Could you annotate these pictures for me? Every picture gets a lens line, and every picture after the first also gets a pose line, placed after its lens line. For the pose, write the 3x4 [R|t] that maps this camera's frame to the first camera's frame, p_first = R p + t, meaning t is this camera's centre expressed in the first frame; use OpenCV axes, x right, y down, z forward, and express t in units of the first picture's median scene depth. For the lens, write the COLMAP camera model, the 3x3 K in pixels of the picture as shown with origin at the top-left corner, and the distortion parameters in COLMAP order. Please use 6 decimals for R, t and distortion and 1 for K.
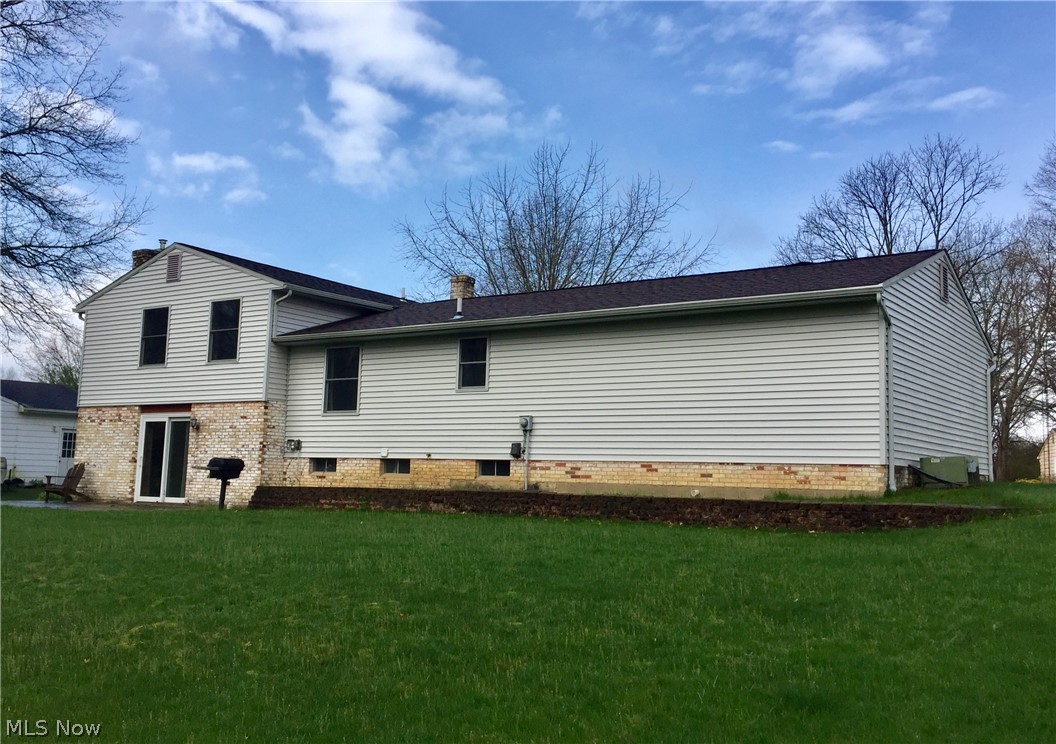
lens RADIAL K [[1077.0, 0, 504.7], [0, 1077.0, 344.7], [0, 0, 1]] dist [0.047403, 0.003309]
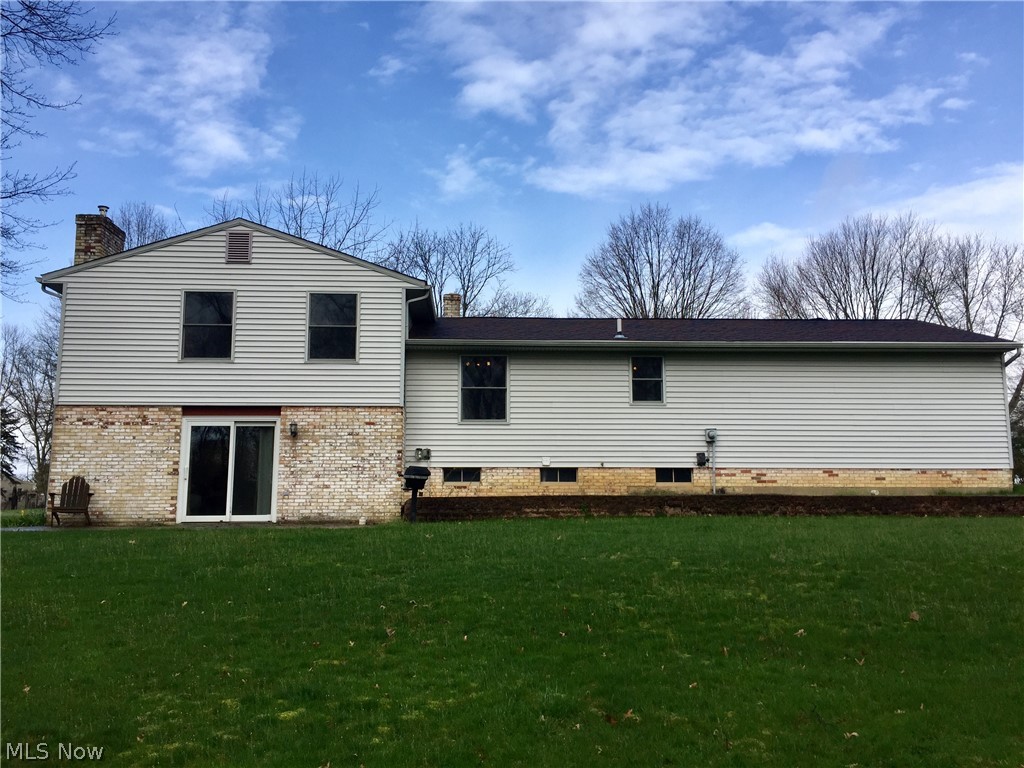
lens RADIAL K [[878.7, 0, 519.7], [0, 878.7, 380.2], [0, 0, 1]] dist [0.081119, -0.119665]
pose [[0.781385, 0.061377, 0.621024, -0.635692], [-0.056633, 0.998020, -0.027379, 0.045878], [-0.621474, -0.013777, 0.783313, 0.352186]]
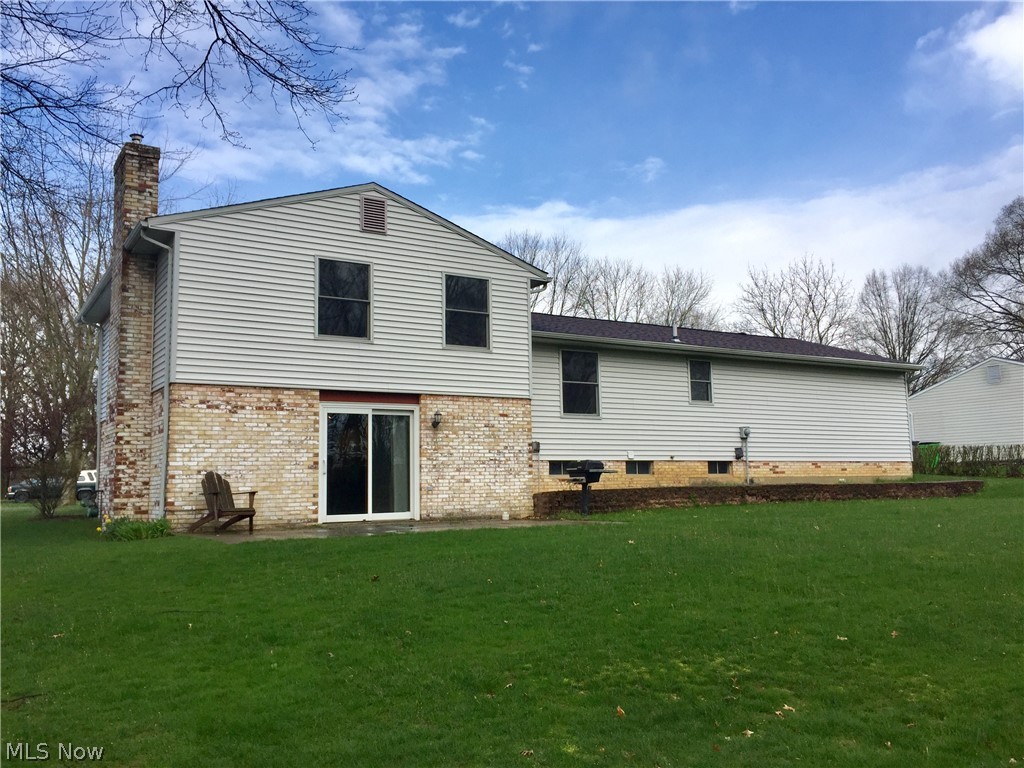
lens RADIAL K [[870.4, 0, 524.2], [0, 870.4, 377.5], [0, 0, 1]] dist [0.040337, -0.008107]
pose [[0.390970, 0.083825, 0.916578, -0.931478], [-0.086480, 0.994784, -0.054089, 0.076901], [-0.916332, -0.058118, 0.396180, 0.735165]]
